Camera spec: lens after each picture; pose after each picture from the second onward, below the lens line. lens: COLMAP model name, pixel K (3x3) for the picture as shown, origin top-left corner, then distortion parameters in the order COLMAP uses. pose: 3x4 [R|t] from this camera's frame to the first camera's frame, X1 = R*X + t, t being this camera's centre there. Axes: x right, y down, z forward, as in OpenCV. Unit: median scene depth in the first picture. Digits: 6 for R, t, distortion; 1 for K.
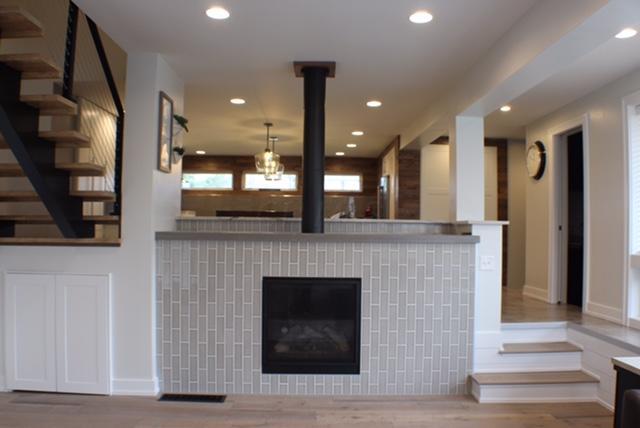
lens RADIAL K [[539.4, 0, 320.0], [0, 539.4, 214.0], [0, 0, 1]] dist [-0.157708, 0.006234]
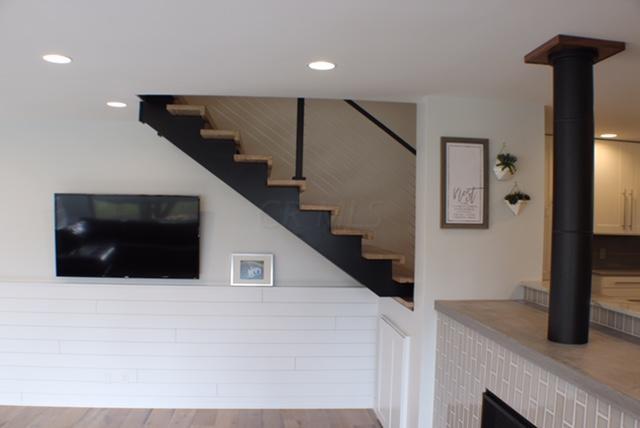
lens RADIAL K [[539.4, 0, 320.0], [0, 539.4, 214.0], [0, 0, 1]] dist [-0.157708, 0.006234]
pose [[0.088933, -0.006840, -0.996014, 0.544605], [0.002342, 0.999975, -0.006658, -0.103324], [0.996035, -0.001740, 0.088947, 0.730284]]
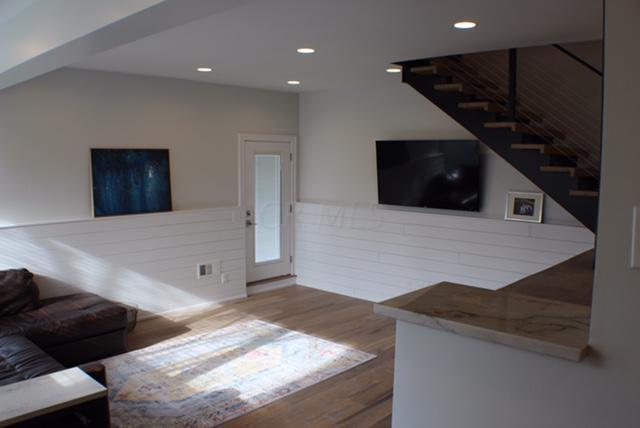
lens RADIAL K [[539.4, 0, 320.0], [0, 539.4, 214.0], [0, 0, 1]] dist [-0.157708, 0.006234]
pose [[-0.686083, 0.053592, -0.725547, 0.619285], [-0.004986, 0.996913, 0.078351, -0.067754], [0.727506, 0.057373, -0.683698, 1.211681]]
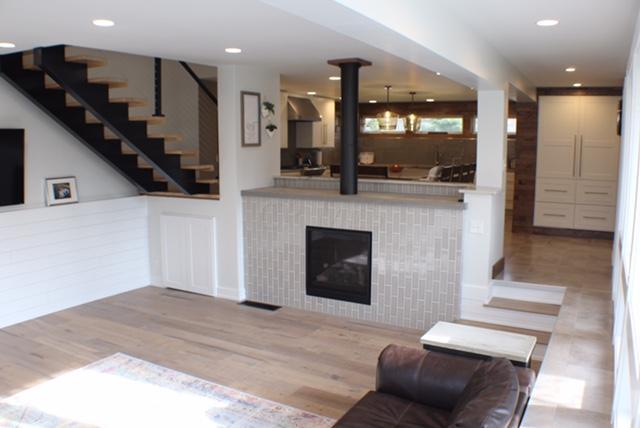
lens RADIAL K [[539.4, 0, 320.0], [0, 539.4, 214.0], [0, 0, 1]] dist [-0.157708, 0.006234]
pose [[0.859833, 0.058615, -0.507200, 0.623017], [0.020547, 0.988611, 0.149081, -0.117181], [0.510162, -0.138606, 0.848836, -0.146379]]
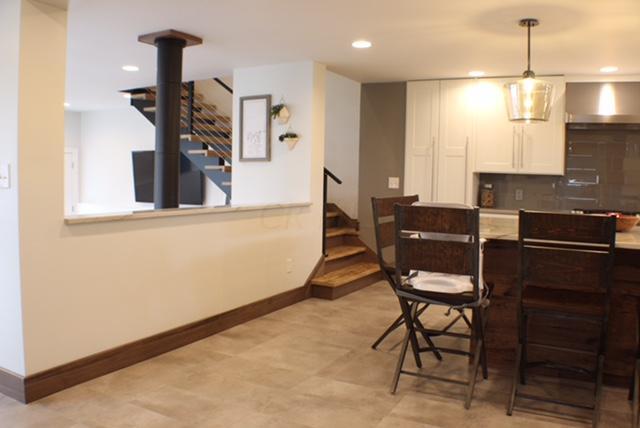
lens RADIAL K [[539.4, 0, 320.0], [0, 539.4, 214.0], [0, 0, 1]] dist [-0.157708, 0.006234]
pose [[-0.503322, 0.039387, -0.863201, 0.676249], [-0.001233, 0.998927, 0.046299, -0.022447], [0.864098, 0.024368, -0.502734, 1.786368]]
